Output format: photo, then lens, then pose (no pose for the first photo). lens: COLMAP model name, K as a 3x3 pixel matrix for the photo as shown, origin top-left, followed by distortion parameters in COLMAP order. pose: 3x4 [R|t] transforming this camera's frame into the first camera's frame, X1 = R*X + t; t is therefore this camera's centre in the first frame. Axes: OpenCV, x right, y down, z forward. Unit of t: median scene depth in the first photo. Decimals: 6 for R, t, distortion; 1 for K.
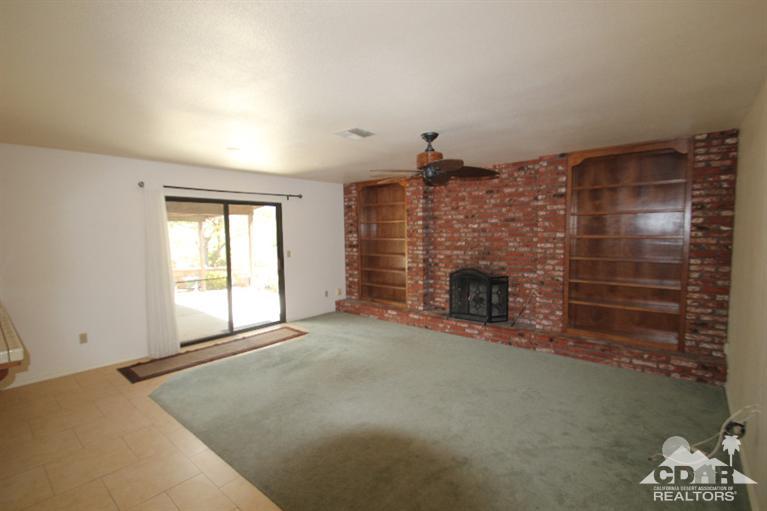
lens RADIAL K [[352.8, 0, 379.0], [0, 352.8, 258.8], [0, 0, 1]] dist [-0.009842, -0.003567]
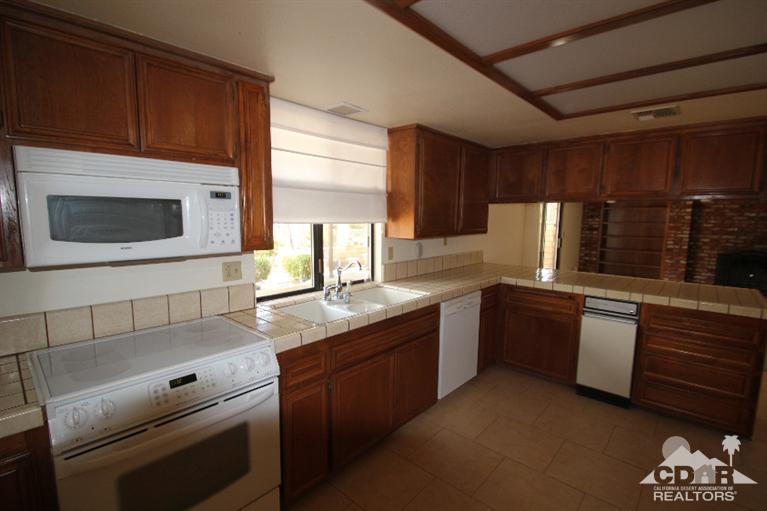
lens RADIAL K [[352.8, 0, 381.2], [0, 352.8, 255.4], [0, 0, 1]] dist [-0.009842, -0.003567]
pose [[0.999191, 0.027296, -0.029526, -0.936973], [-0.026233, 0.999014, 0.035811, 0.033528], [0.030474, -0.035008, 0.998922, -0.194266]]
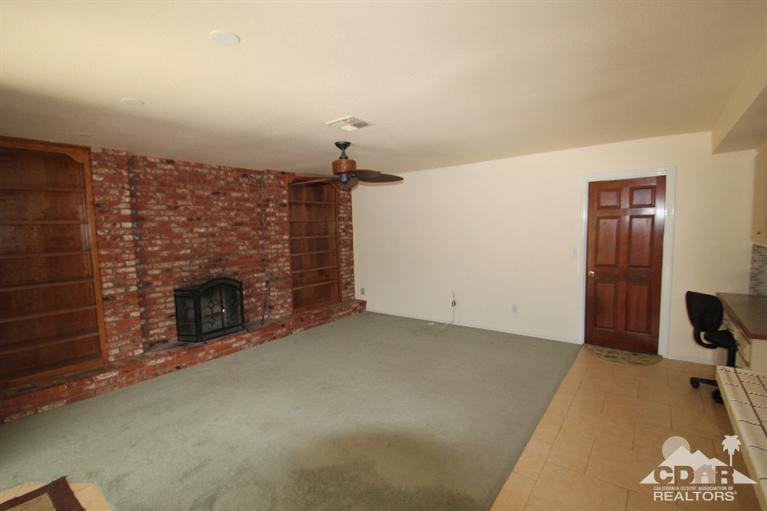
lens RADIAL K [[352.8, 0, 383.1], [0, 352.8, 257.1], [0, 0, 1]] dist [-0.009842, -0.003567]
pose [[-0.057815, -0.067204, 0.996063, -0.631903], [0.104170, 0.991879, 0.072969, -0.044774], [-0.992878, 0.107978, -0.050345, 0.619937]]
